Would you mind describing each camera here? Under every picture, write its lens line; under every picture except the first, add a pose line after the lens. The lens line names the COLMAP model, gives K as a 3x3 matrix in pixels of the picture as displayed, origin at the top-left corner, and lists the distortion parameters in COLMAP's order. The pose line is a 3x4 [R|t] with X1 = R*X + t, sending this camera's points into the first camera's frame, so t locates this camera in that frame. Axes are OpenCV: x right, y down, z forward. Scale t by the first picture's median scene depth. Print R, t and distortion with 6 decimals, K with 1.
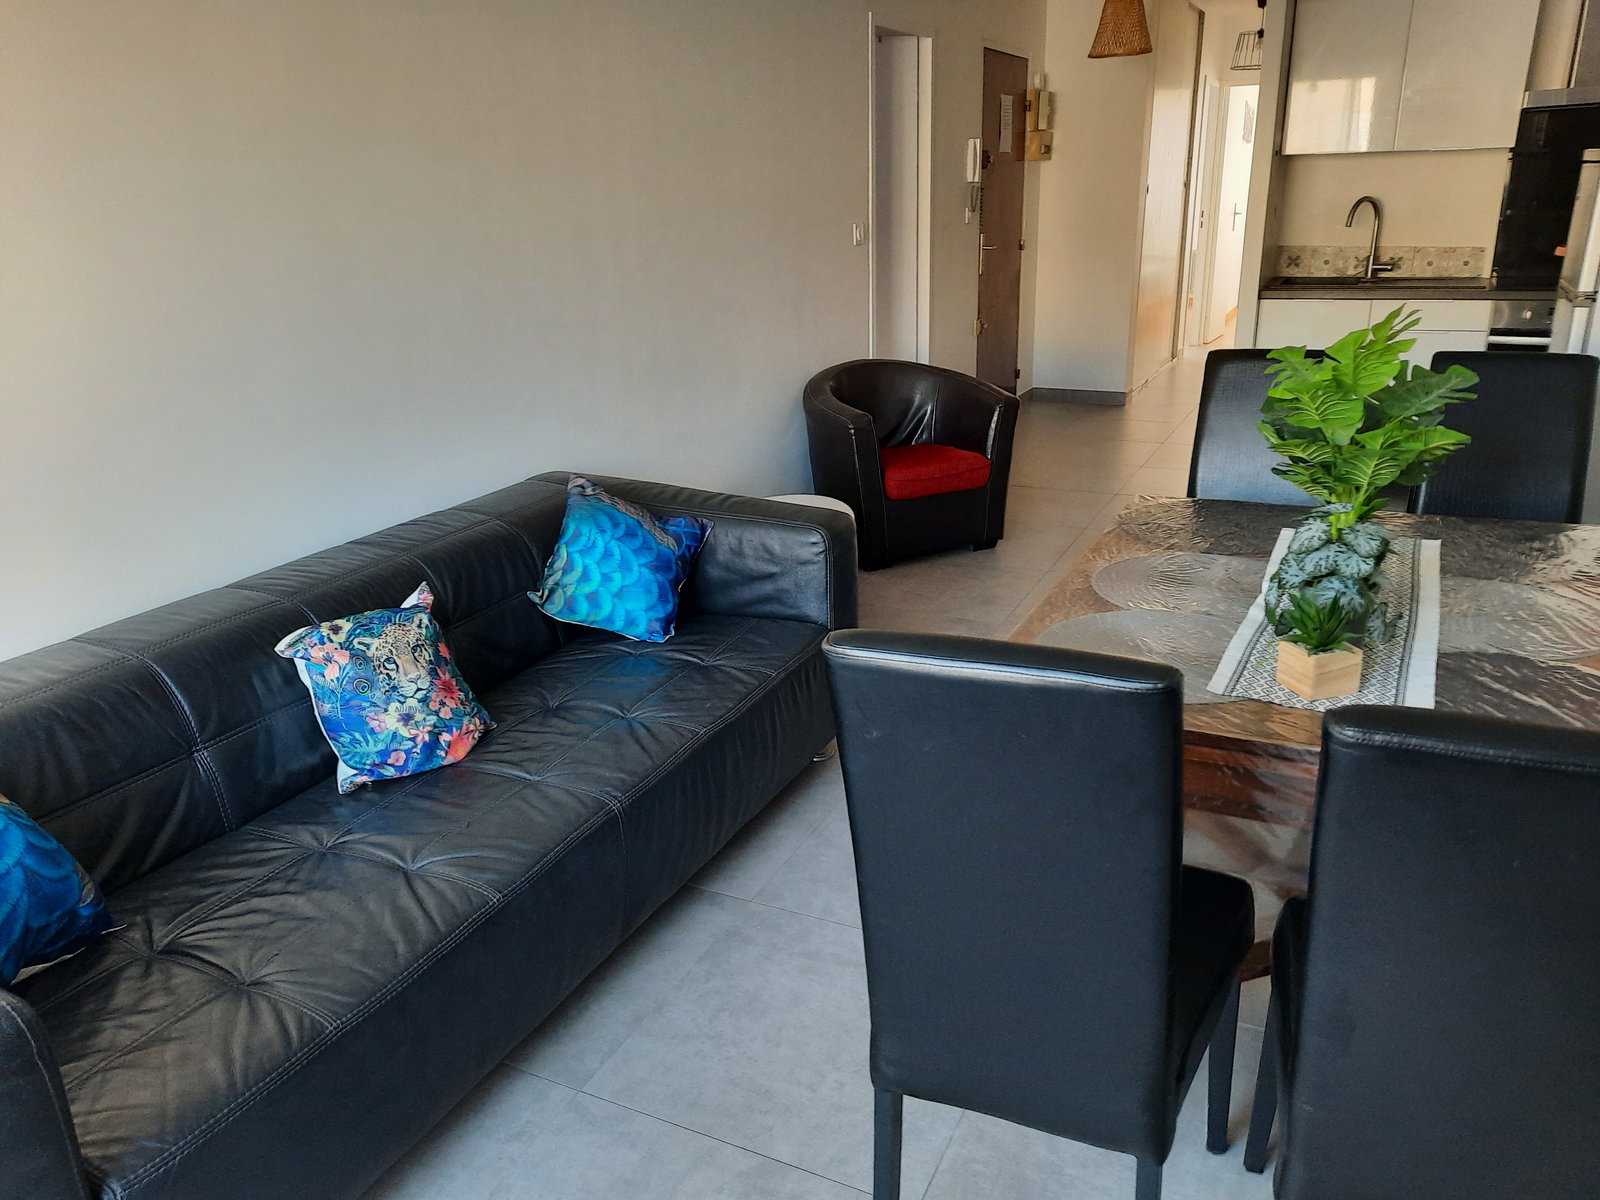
lens RADIAL K [[1163.1, 0, 803.3], [0, 1163.1, 609.5], [0, 0, 1]] dist [0.035623, -0.007964]
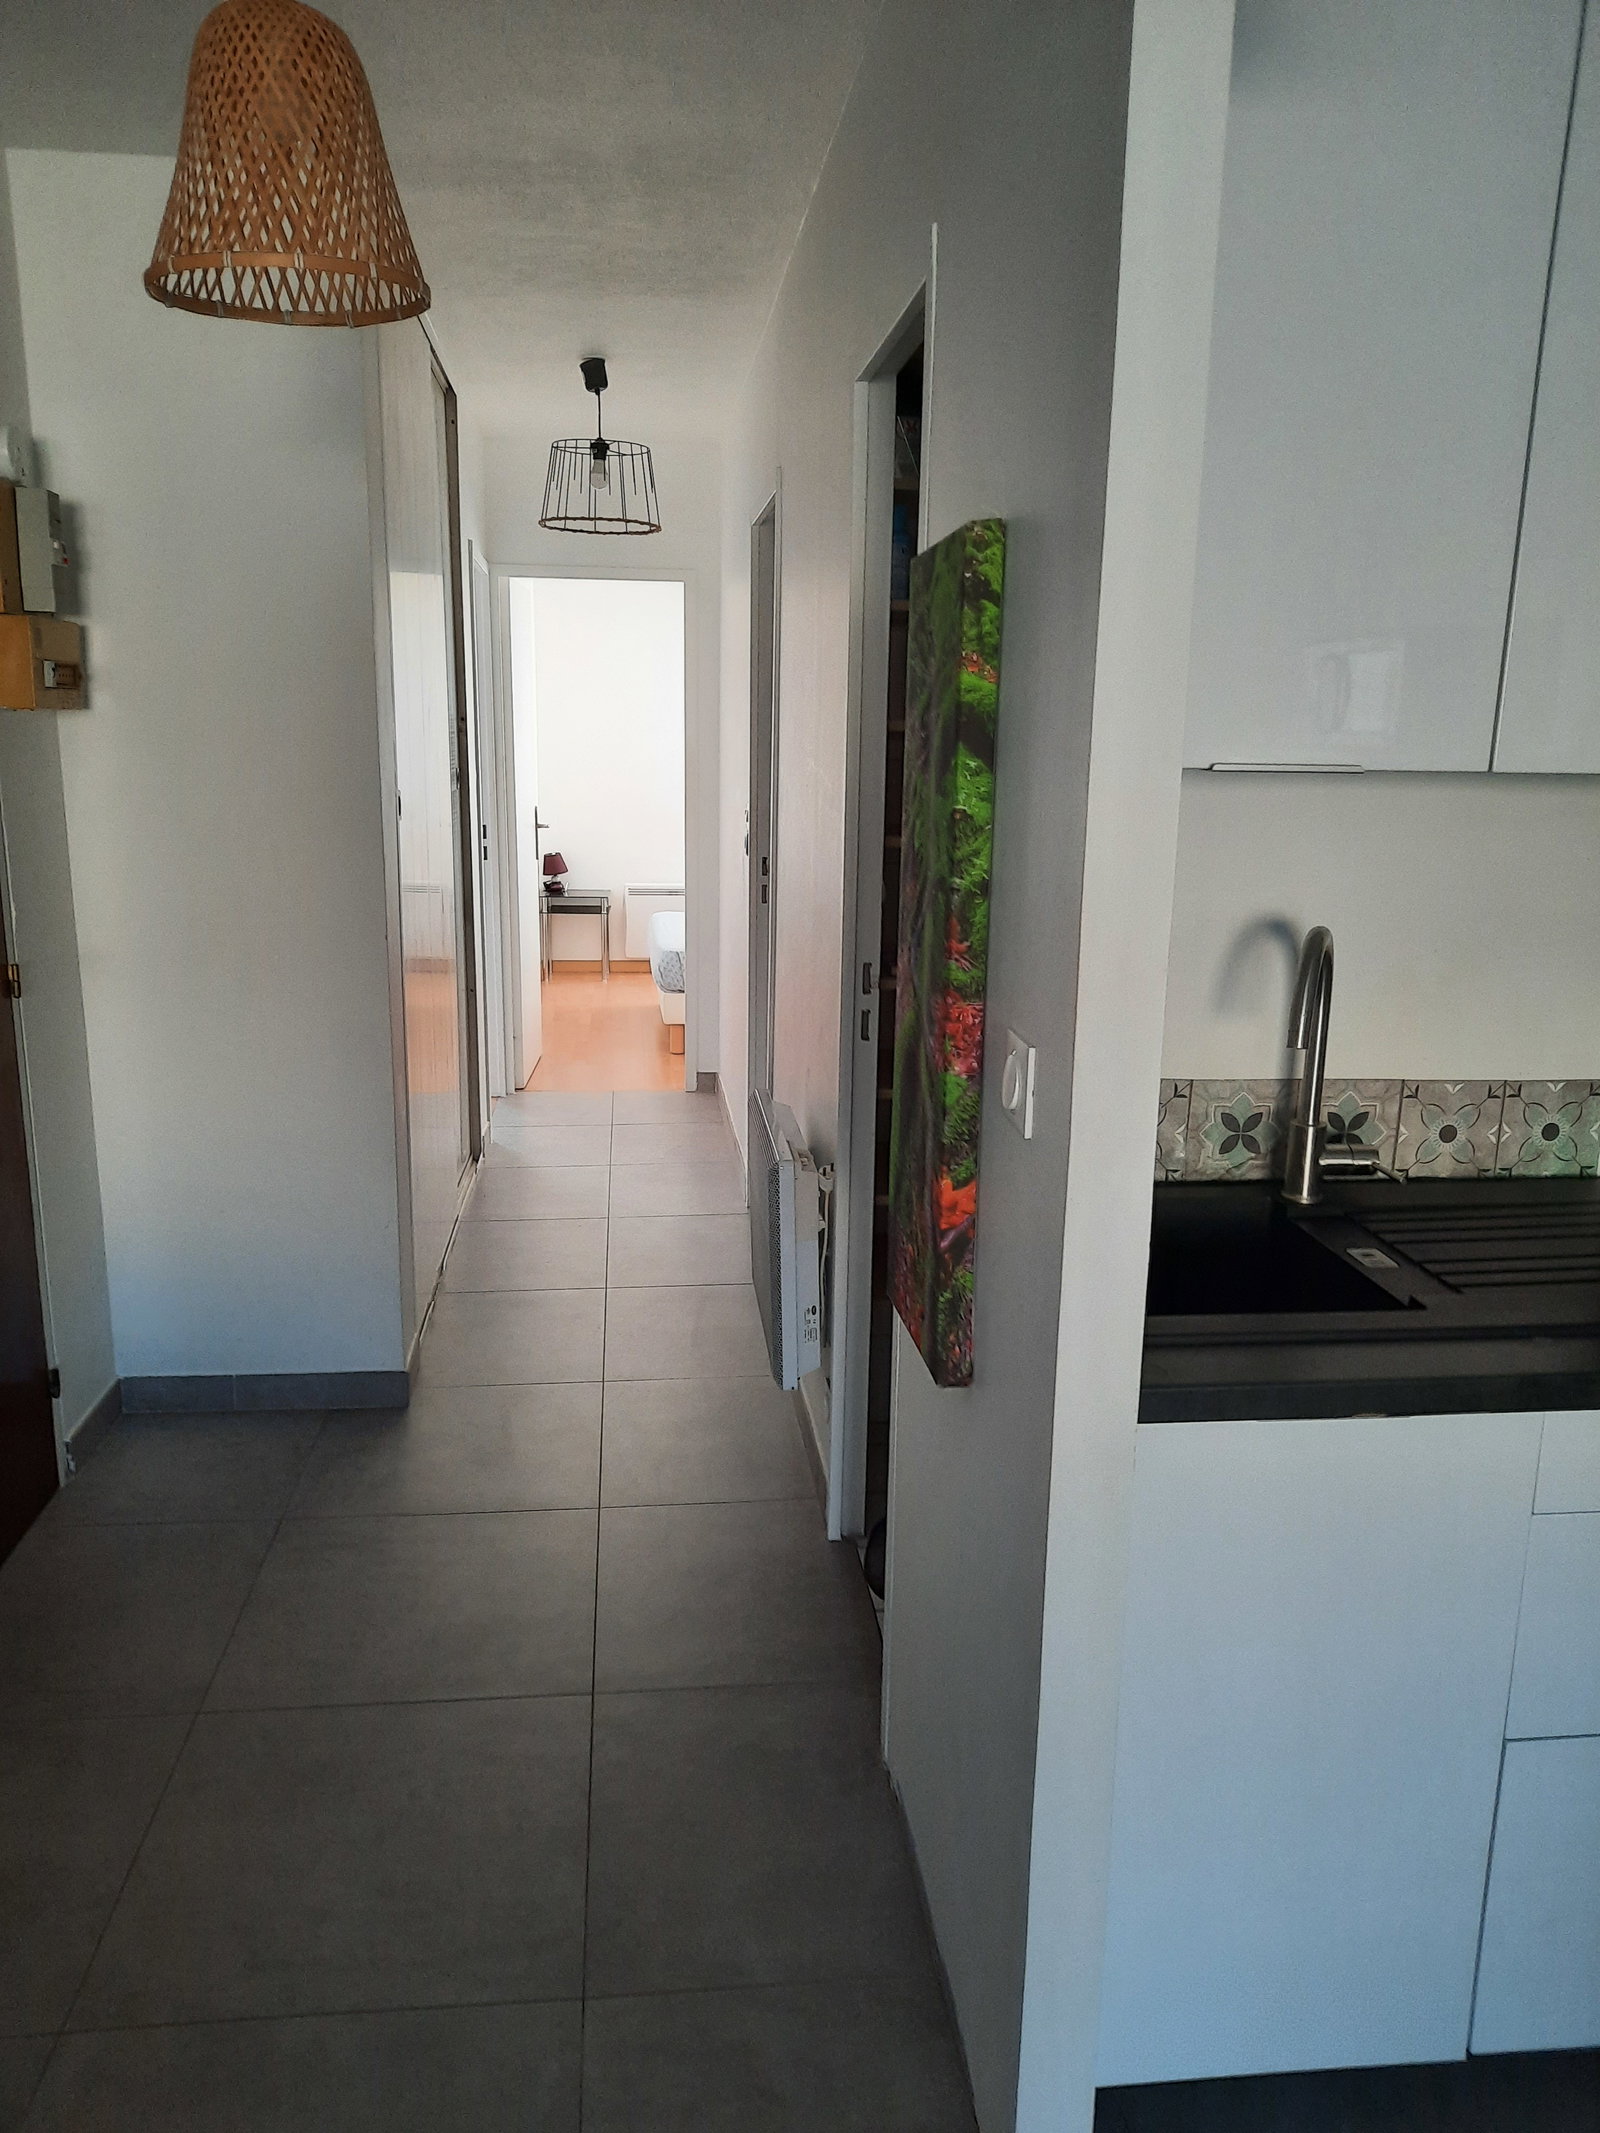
lens RADIAL K [[1565.6, 0, 800.0], [0, 1565.6, 1066.5], [0, 0, 1]] dist [0.021962, -0.003107]
pose [[0.841159, -0.074543, 0.535626, 0.136886], [0.146663, 0.984779, -0.093271, -0.219048], [-0.520520, 0.157012, 0.839289, 0.553306]]
